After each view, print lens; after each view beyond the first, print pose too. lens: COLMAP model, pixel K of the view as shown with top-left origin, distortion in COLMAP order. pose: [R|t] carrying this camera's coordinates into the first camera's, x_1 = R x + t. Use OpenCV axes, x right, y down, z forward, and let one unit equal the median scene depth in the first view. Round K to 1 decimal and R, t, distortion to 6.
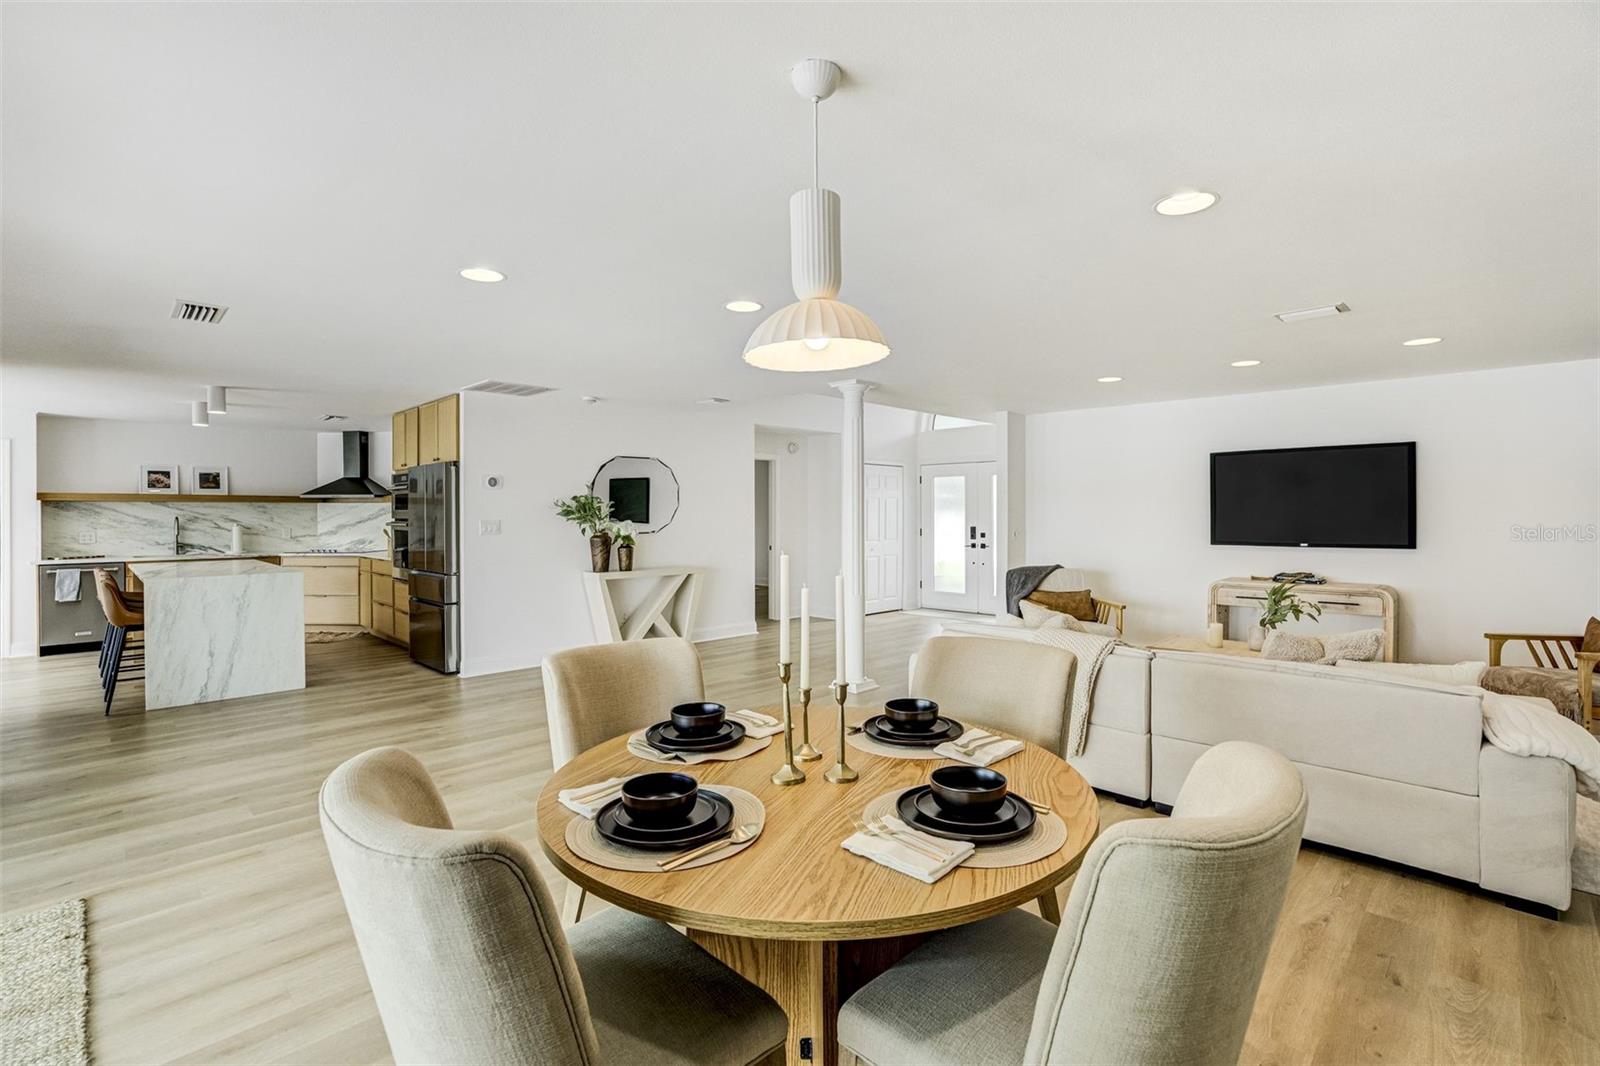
lens RADIAL K [[744.9, 0, 792.6], [0, 744.9, 520.2], [0, 0, 1]] dist [-0.058748, 0.025439]
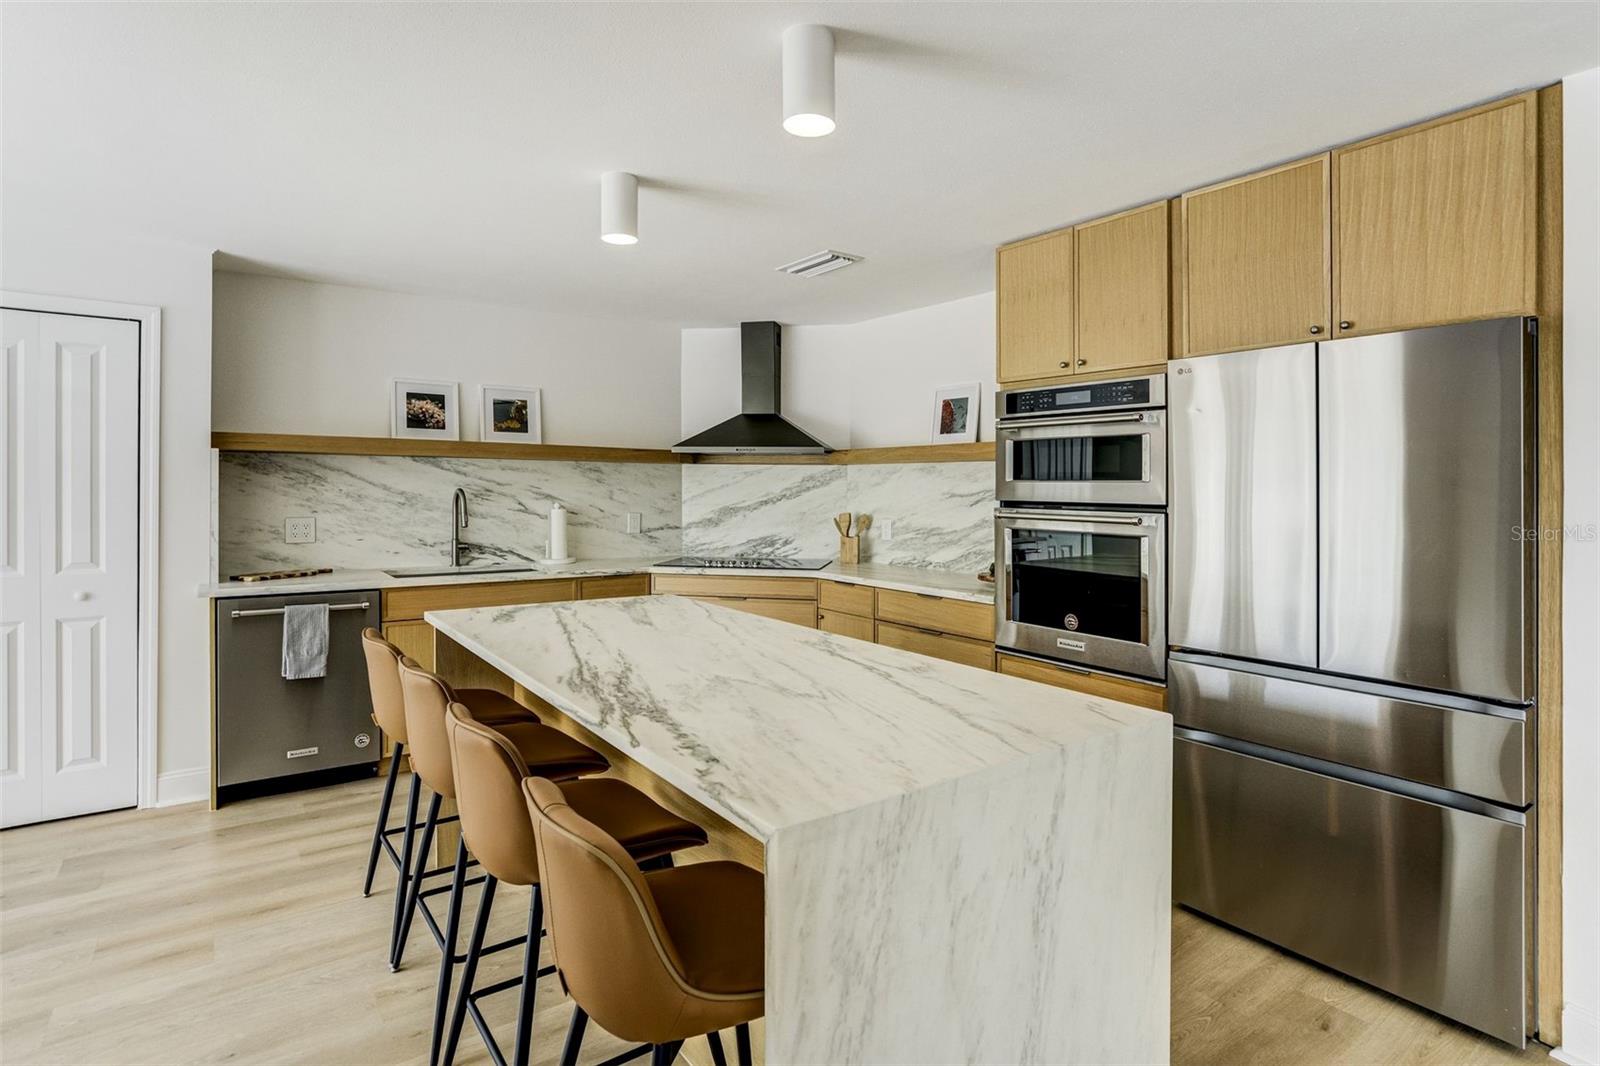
lens RADIAL K [[815.4, 0, 800.0], [0, 815.4, 496.9], [0, 0, 1]] dist [-0.057195, 0.043923]
pose [[0.988415, 0.013423, -0.151179, -0.542162], [-0.013189, 0.999910, 0.002554, -0.003367], [0.151200, -0.000531, 0.988503, 0.498580]]
